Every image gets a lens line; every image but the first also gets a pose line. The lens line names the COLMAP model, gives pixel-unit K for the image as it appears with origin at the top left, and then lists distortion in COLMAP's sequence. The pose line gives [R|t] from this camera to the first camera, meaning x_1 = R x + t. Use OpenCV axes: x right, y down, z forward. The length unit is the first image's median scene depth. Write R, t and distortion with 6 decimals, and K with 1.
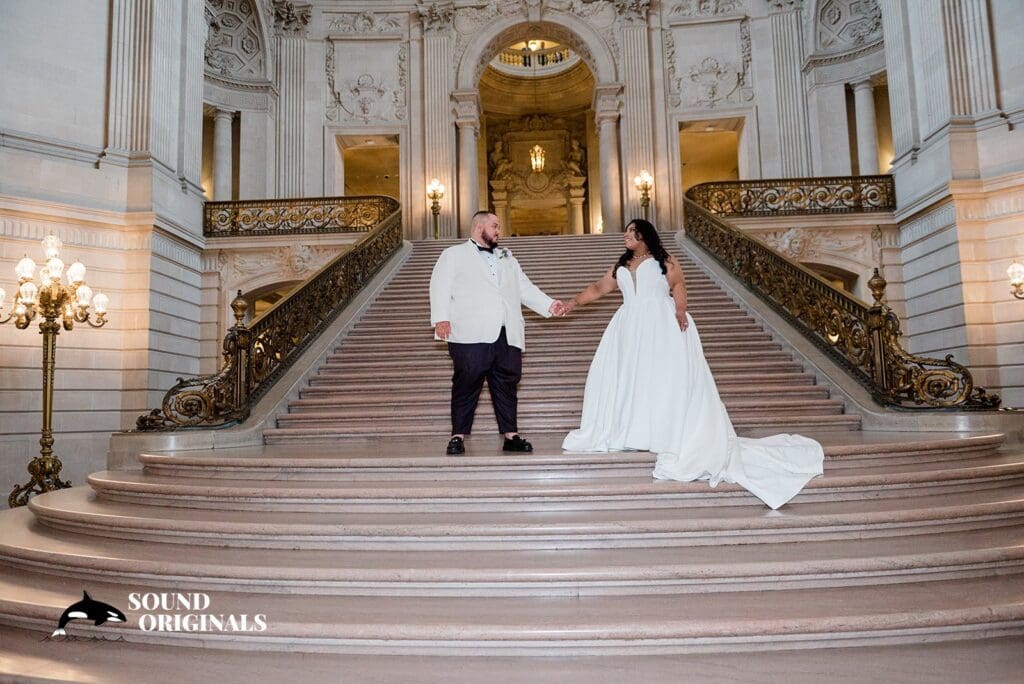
lens RADIAL K [[687.5, 0, 512.0], [0, 687.5, 347.6], [0, 0, 1]] dist [-0.007748, -0.008360]
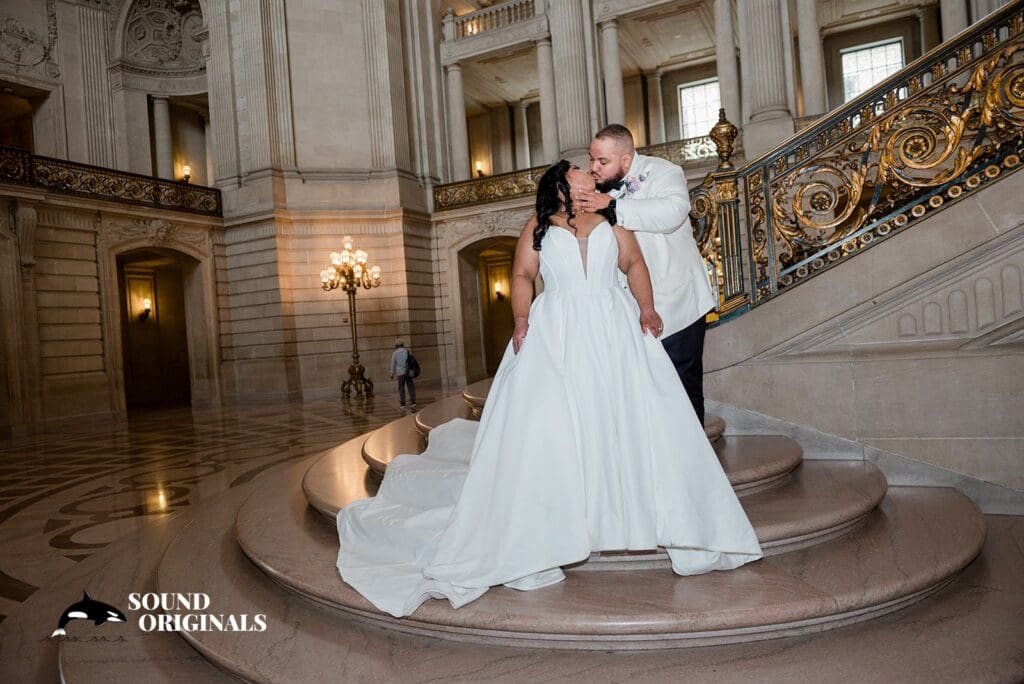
lens RADIAL K [[737.3, 0, 526.8], [0, 737.3, 341.0], [0, 0, 1]] dist [-0.033790, 0.010026]
pose [[0.383161, -0.002634, 0.923678, -0.548166], [-0.022109, 0.999683, 0.012021, 0.017408], [-0.923417, -0.025028, 0.382981, -0.134151]]
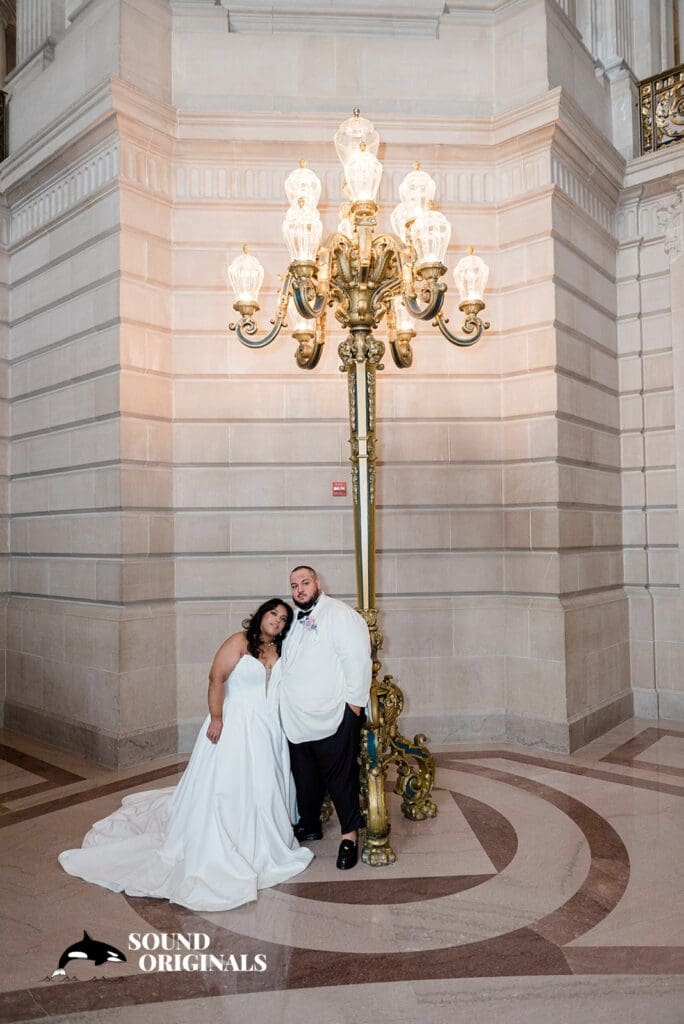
lens RADIAL K [[679.4, 0, 347.4], [0, 679.4, 515.7], [0, 0, 1]] dist [-0.014001, -0.002680]
pose [[0.603555, 0.041921, 0.796218, 0.328102], [-0.079380, 0.996815, 0.007690, 0.013677], [-0.793360, -0.067845, 0.604960, 0.495494]]
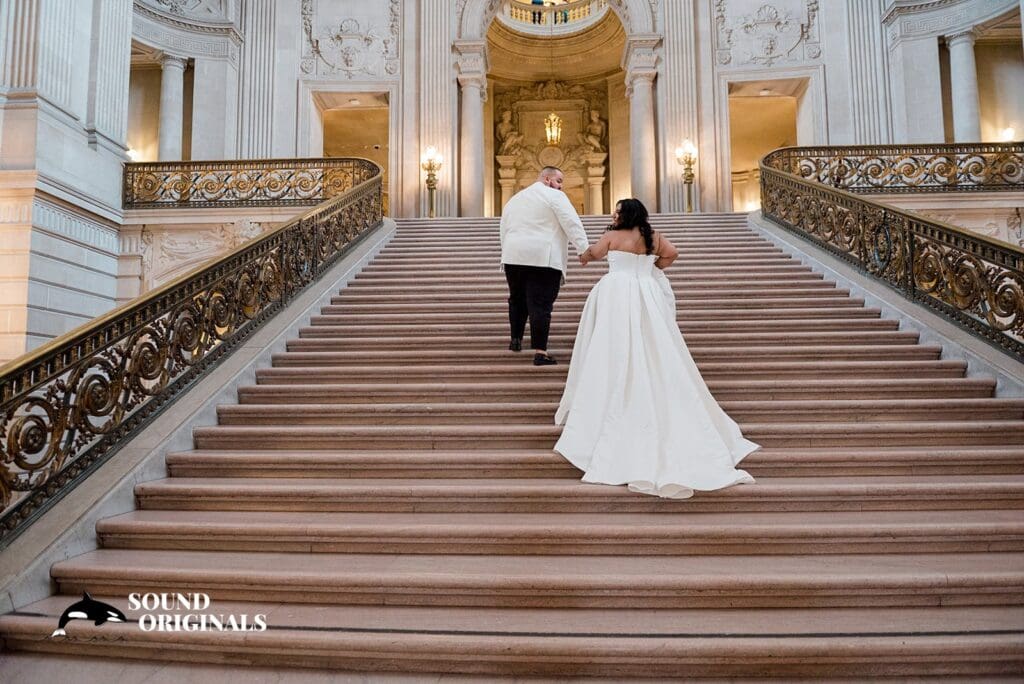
lens RADIAL K [[687.5, 0, 515.6], [0, 687.5, 341.2], [0, 0, 1]] dist [-0.007748, -0.008360]
pose [[0.999840, 0.017299, 0.004464, -0.015074], [-0.017336, 0.999814, 0.008465, -0.028830], [-0.004317, -0.008541, 0.999954, 0.241461]]
